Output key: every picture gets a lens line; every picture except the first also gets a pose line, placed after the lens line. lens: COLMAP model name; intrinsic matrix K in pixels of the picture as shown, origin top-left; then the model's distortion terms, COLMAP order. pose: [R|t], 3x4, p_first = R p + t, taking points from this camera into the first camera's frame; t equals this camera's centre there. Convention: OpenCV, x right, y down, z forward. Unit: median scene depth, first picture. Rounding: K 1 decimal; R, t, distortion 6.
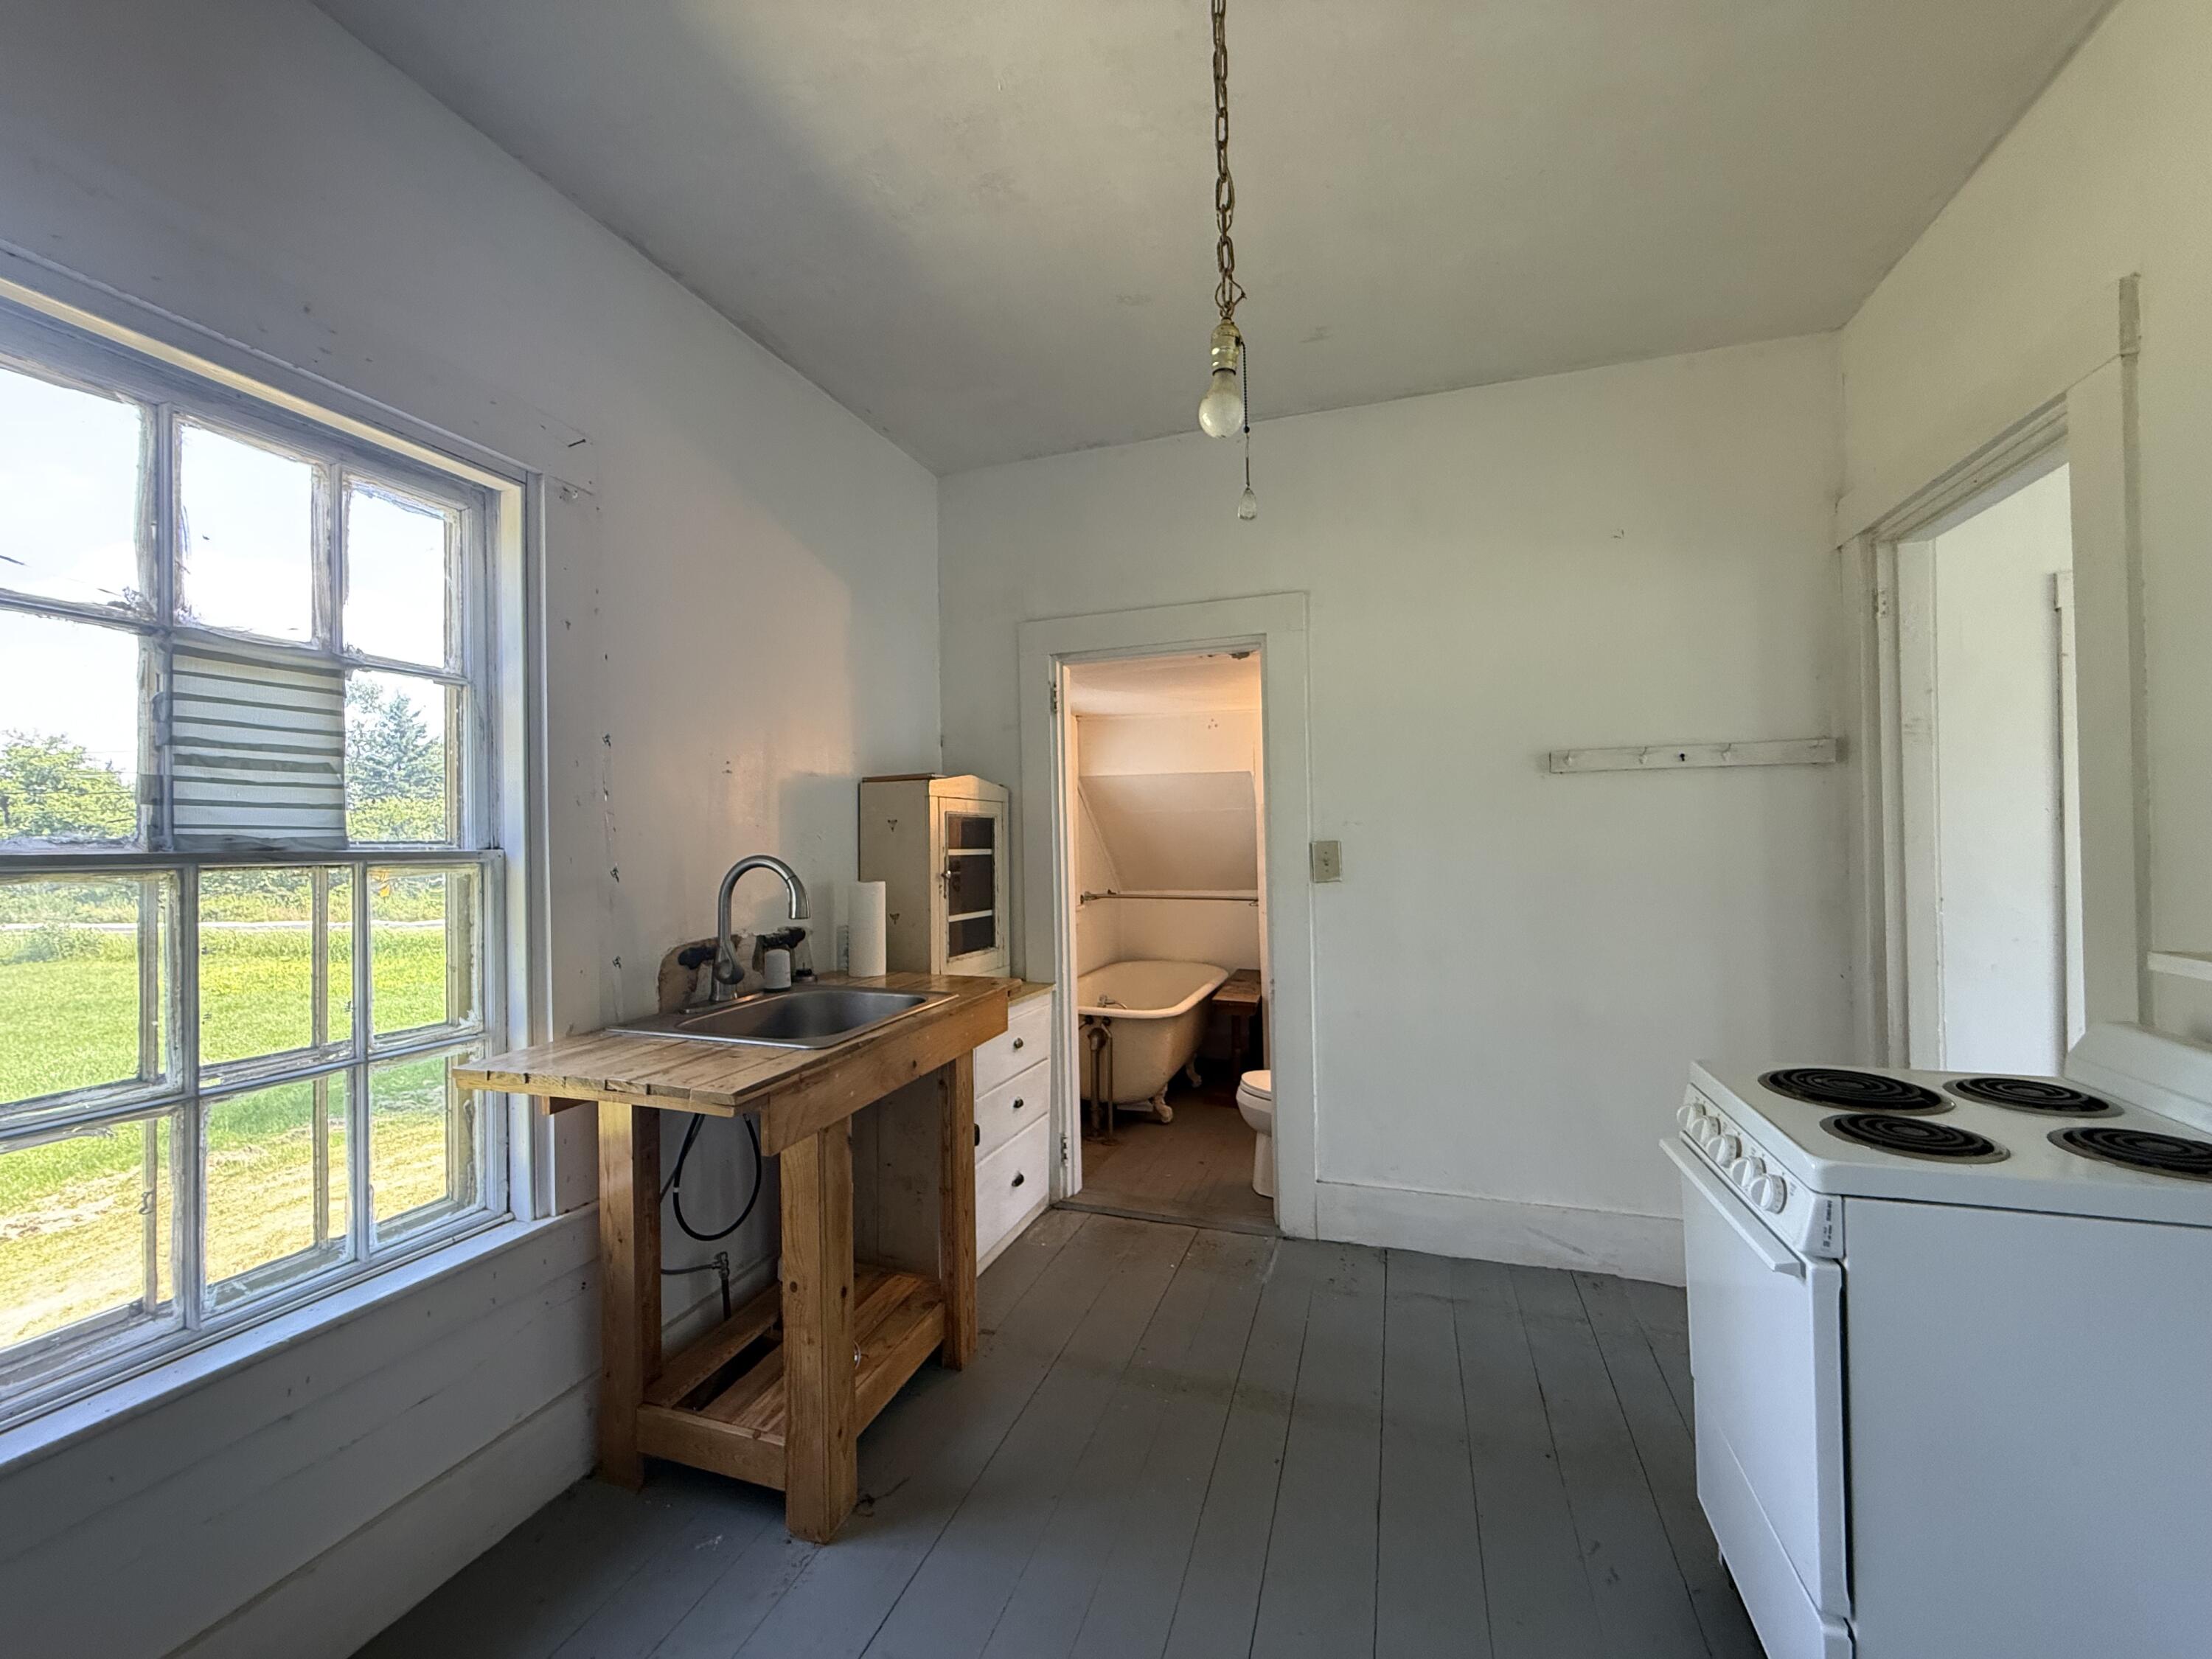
lens RADIAL K [[886.0, 0, 1100.7], [0, 886.0, 837.5], [0, 0, 1]] dist [0.002663, 0.000119]
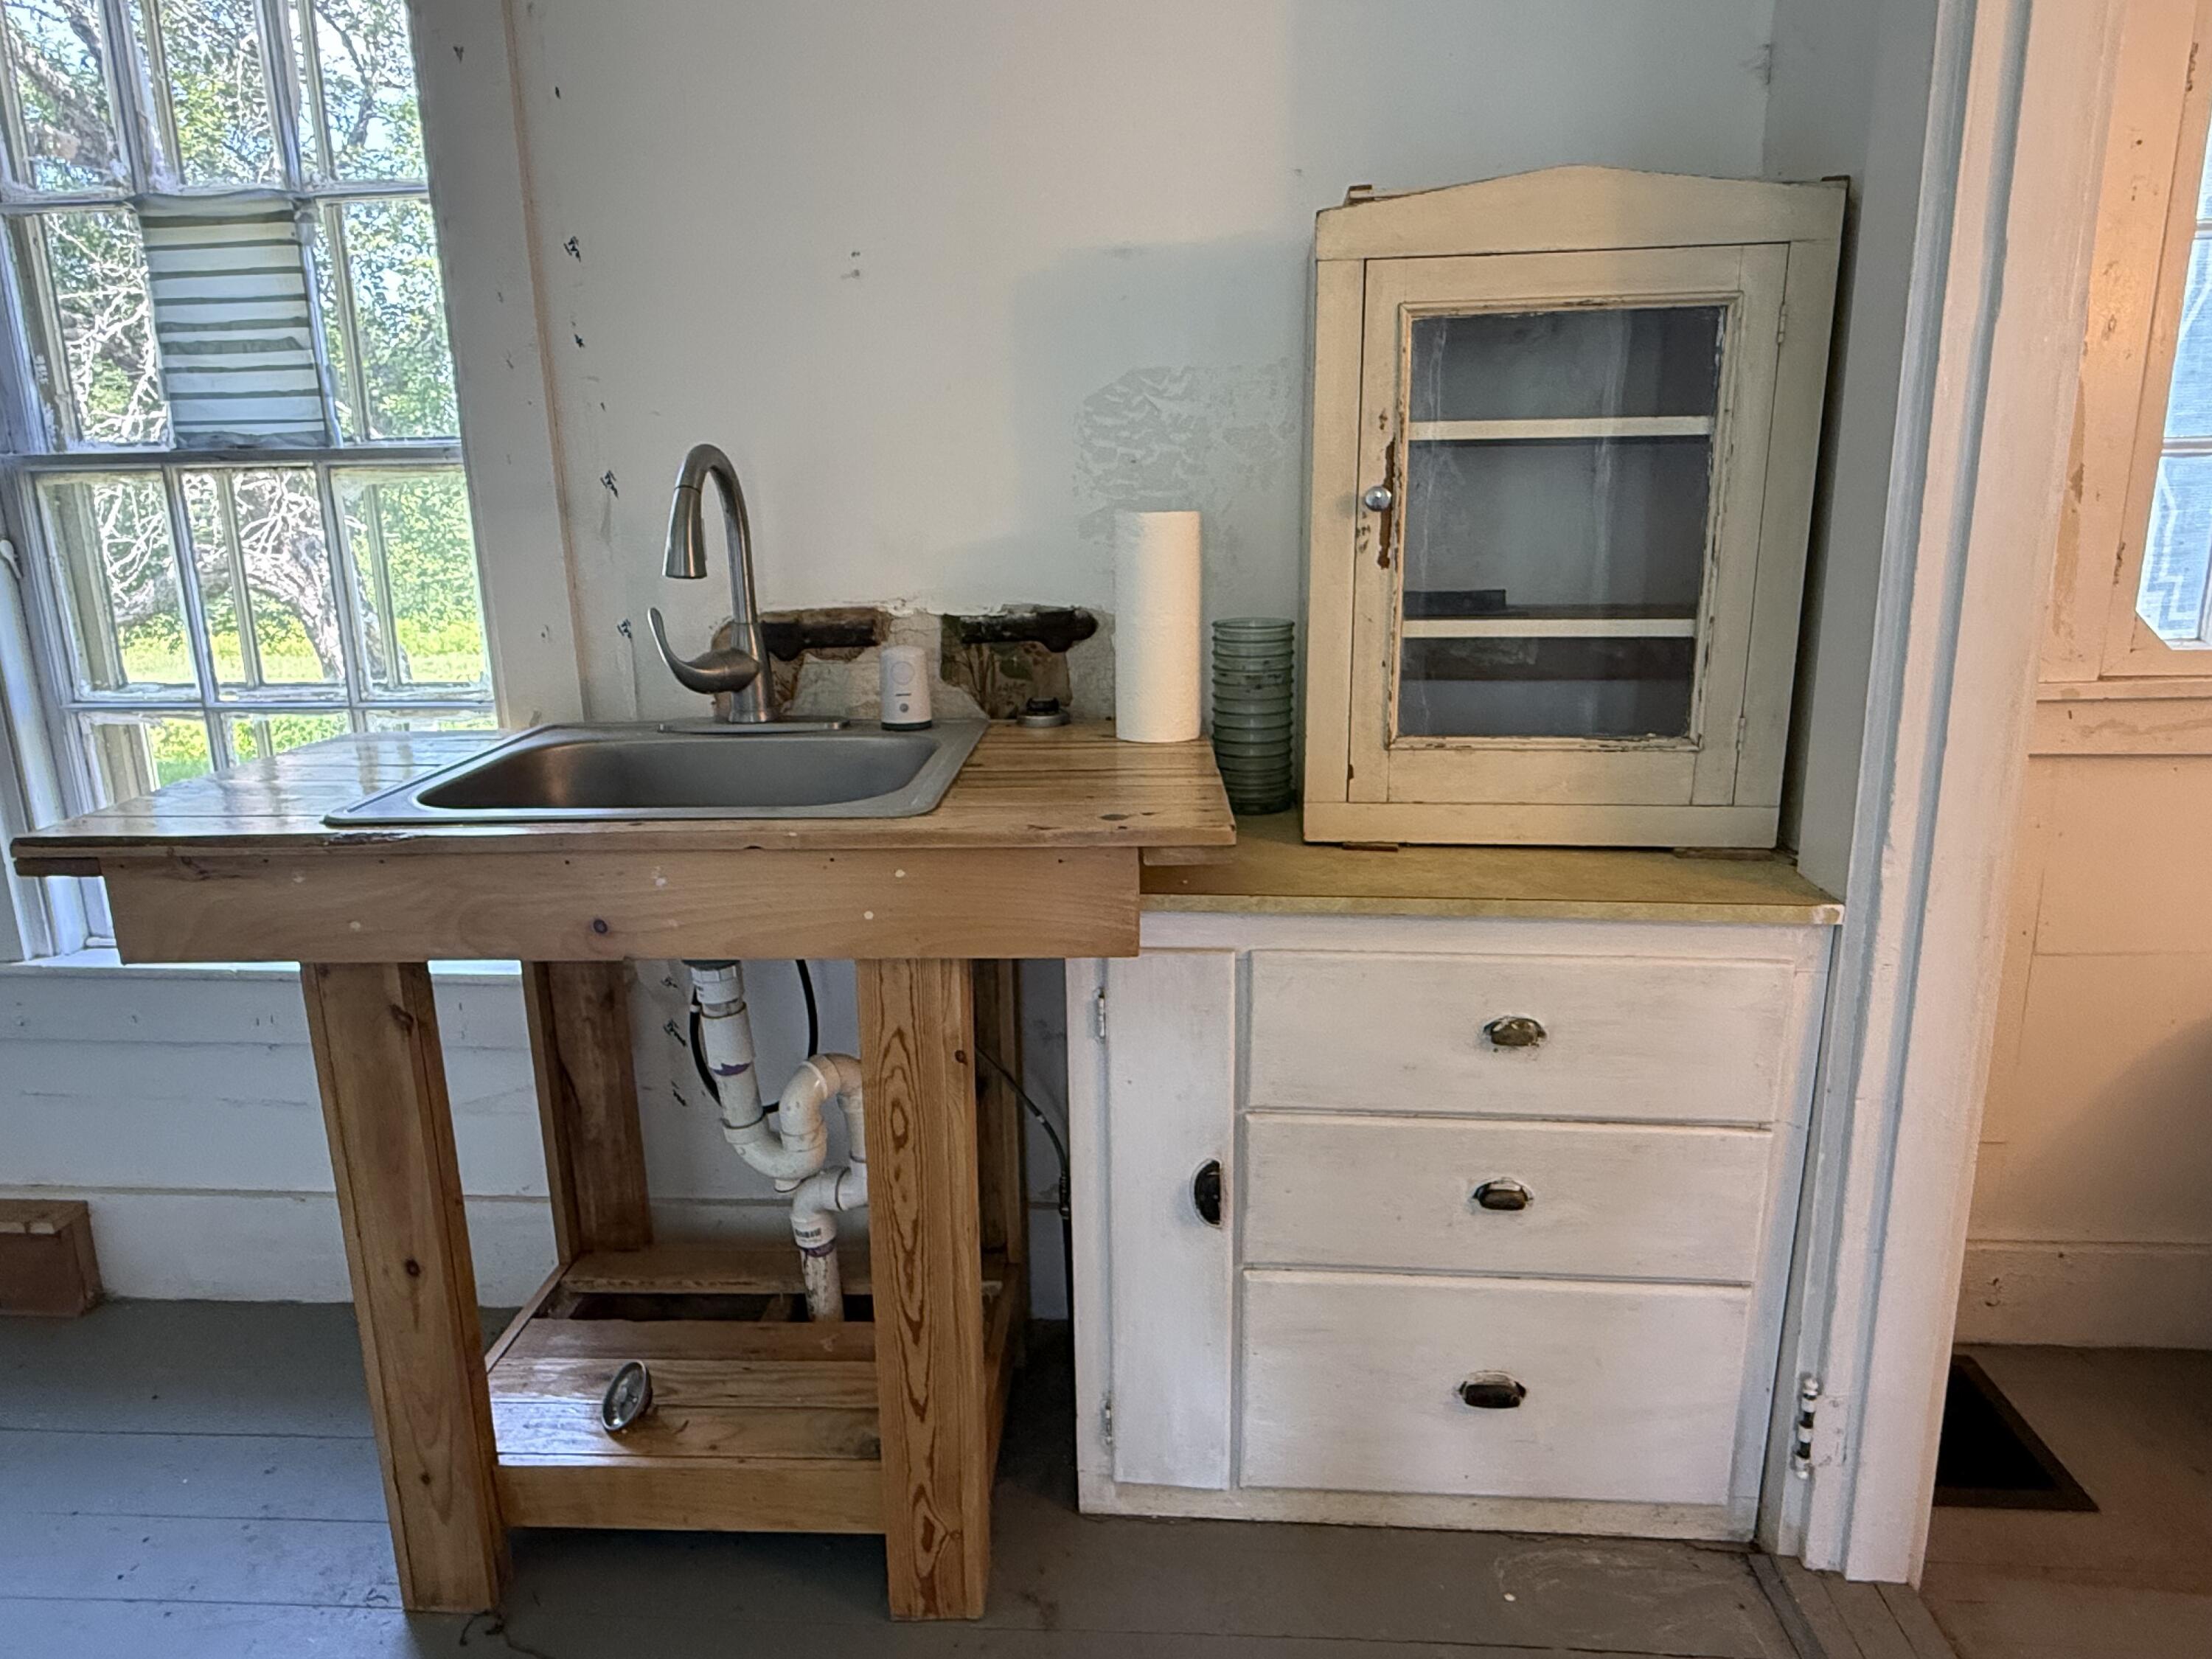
lens RADIAL K [[1363.4, 0, 1077.1], [0, 1363.4, 840.2], [0, 0, 1]] dist [0.006202, 0.000062]
pose [[0.249208, 0.239243, -0.938434, 0.584675], [0.023423, 0.967234, 0.252805, 0.060997], [0.968167, -0.084982, 0.235439, 1.329387]]
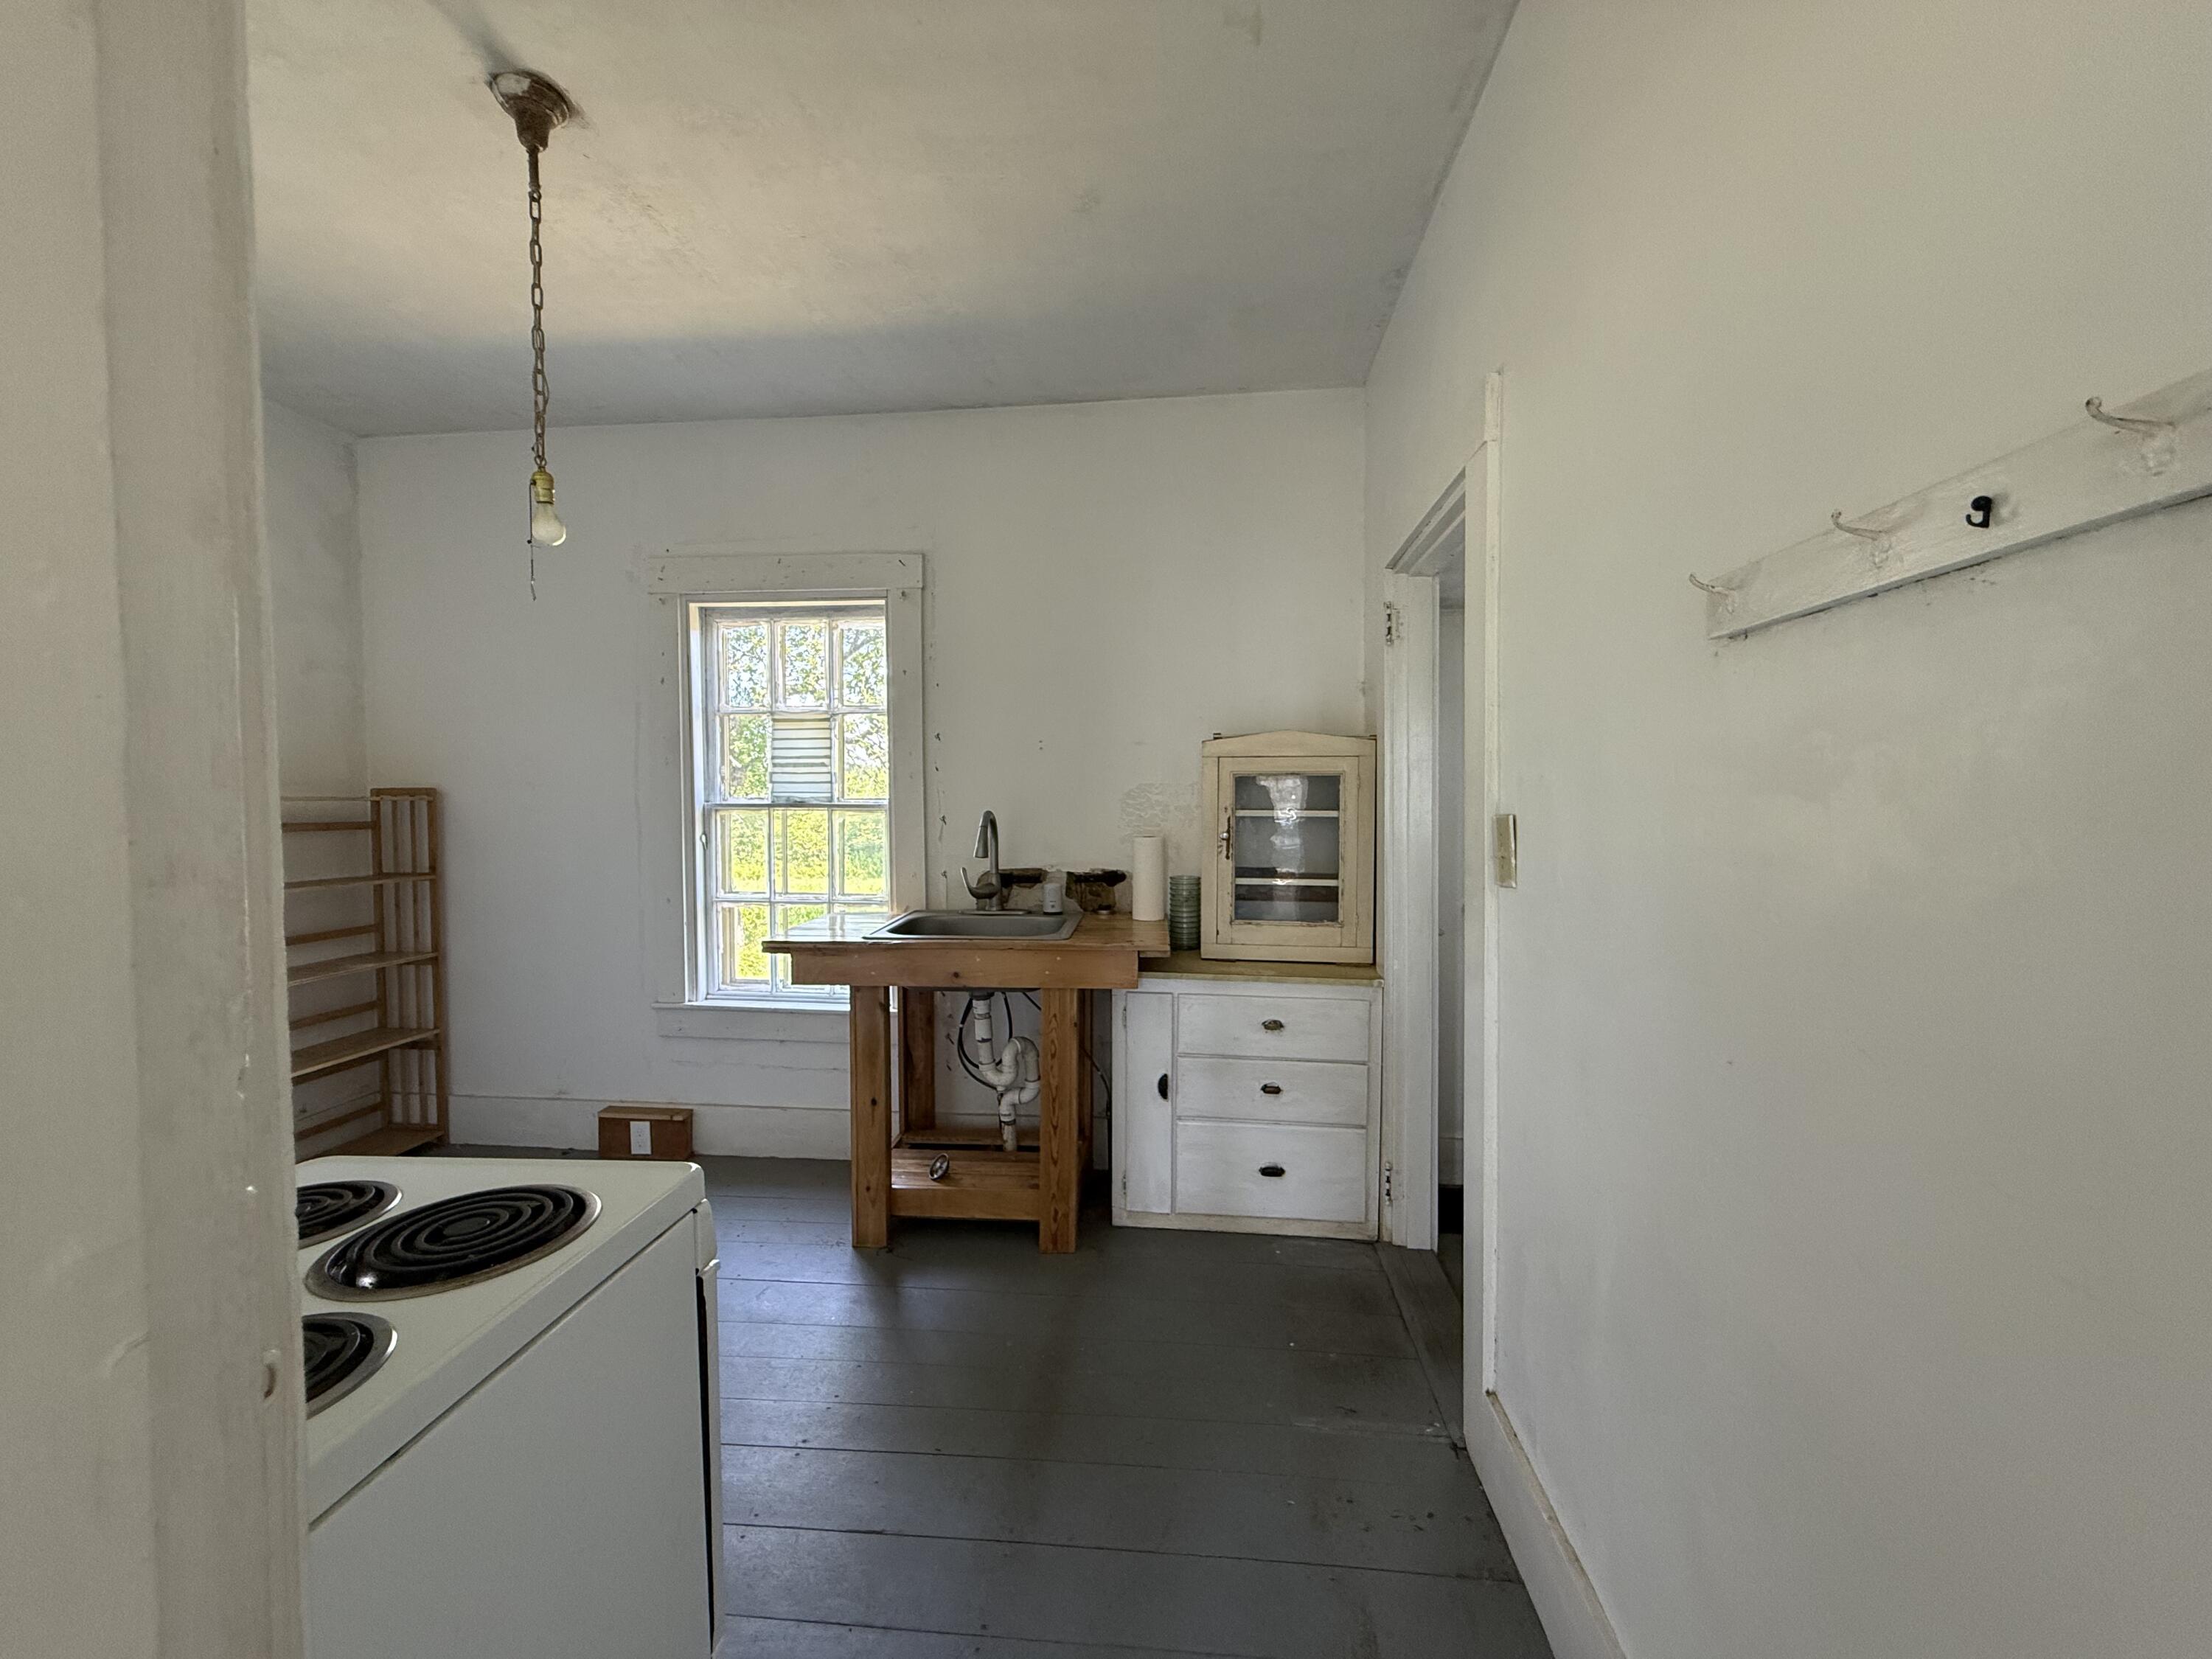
lens RADIAL K [[886.0, 0, 1092.7], [0, 886.0, 837.1], [0, 0, 1]] dist [0.002663, 0.000119]
pose [[0.221255, 0.057062, -0.973545, 1.345228], [0.004086, 0.998224, 0.059437, -0.027097], [0.975207, -0.017129, 0.220629, 1.130713]]
